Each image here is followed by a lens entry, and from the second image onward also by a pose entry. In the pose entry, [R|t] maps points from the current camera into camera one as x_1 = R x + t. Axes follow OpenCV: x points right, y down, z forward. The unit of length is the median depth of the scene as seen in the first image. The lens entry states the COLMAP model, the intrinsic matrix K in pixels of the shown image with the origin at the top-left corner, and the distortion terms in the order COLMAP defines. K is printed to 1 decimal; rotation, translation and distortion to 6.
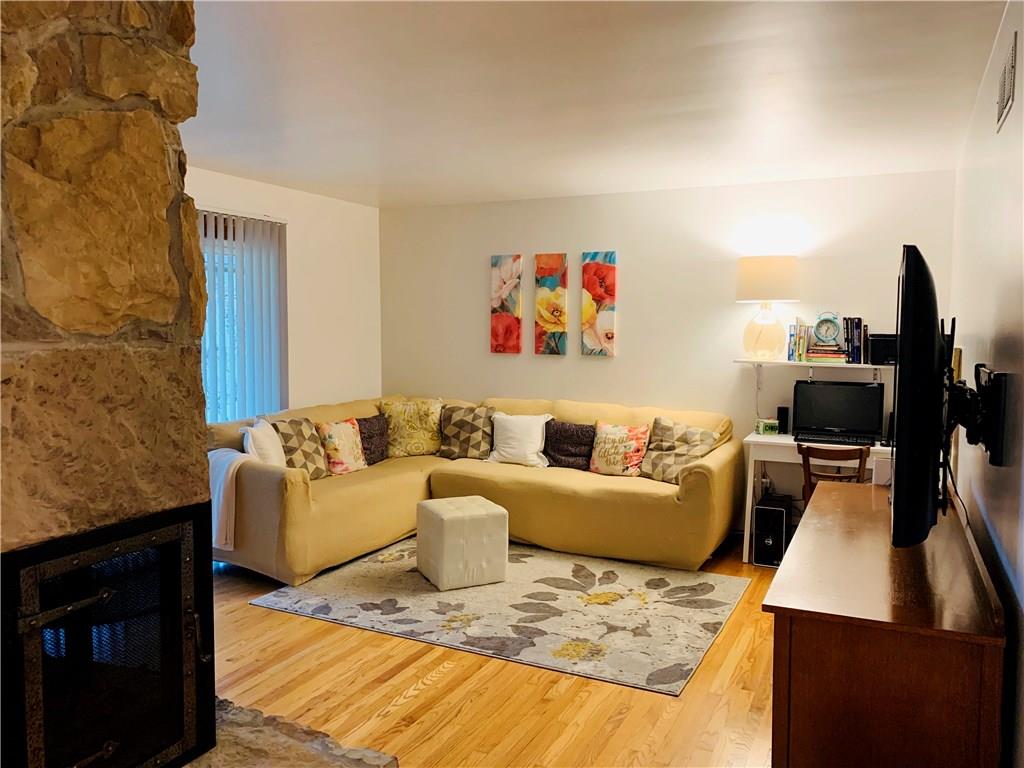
lens RADIAL K [[778.2, 0, 511.5], [0, 778.2, 381.8], [0, 0, 1]] dist [0.006788, -0.026396]
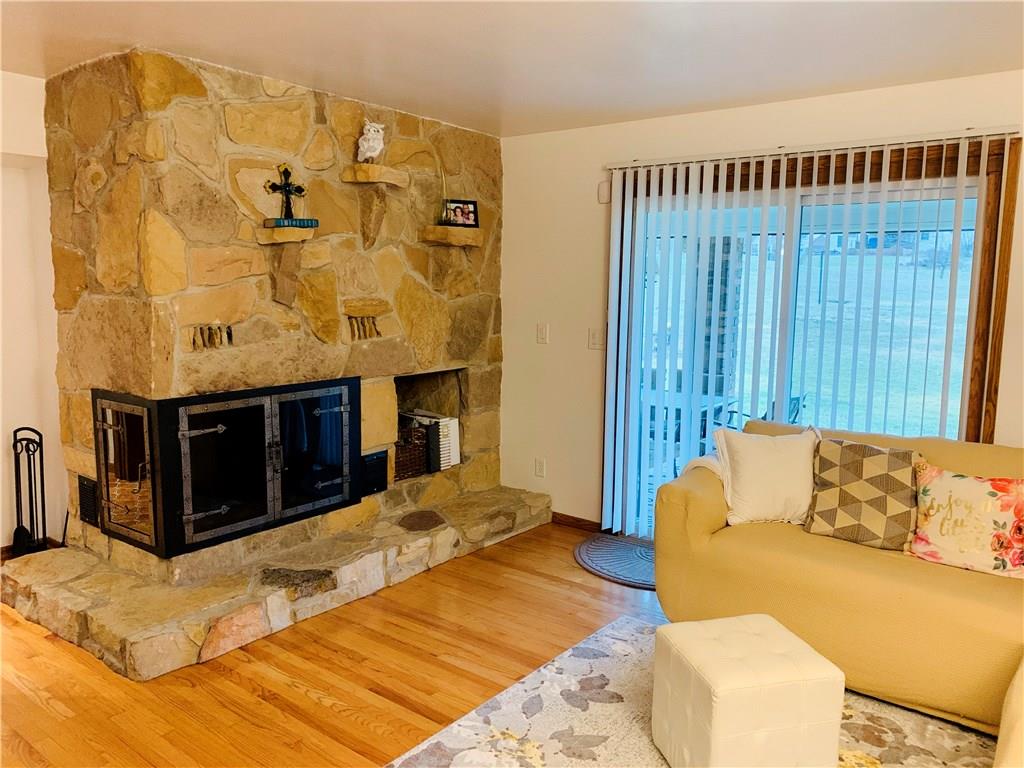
lens RADIAL K [[778.2, 0, 511.5], [0, 778.2, 382.4], [0, 0, 1]] dist [0.006788, -0.026396]
pose [[-0.187377, 0.126896, -0.974057, 0.572937], [-0.087173, 0.985560, 0.145163, -0.102931], [0.978412, 0.112112, -0.173609, 1.130590]]
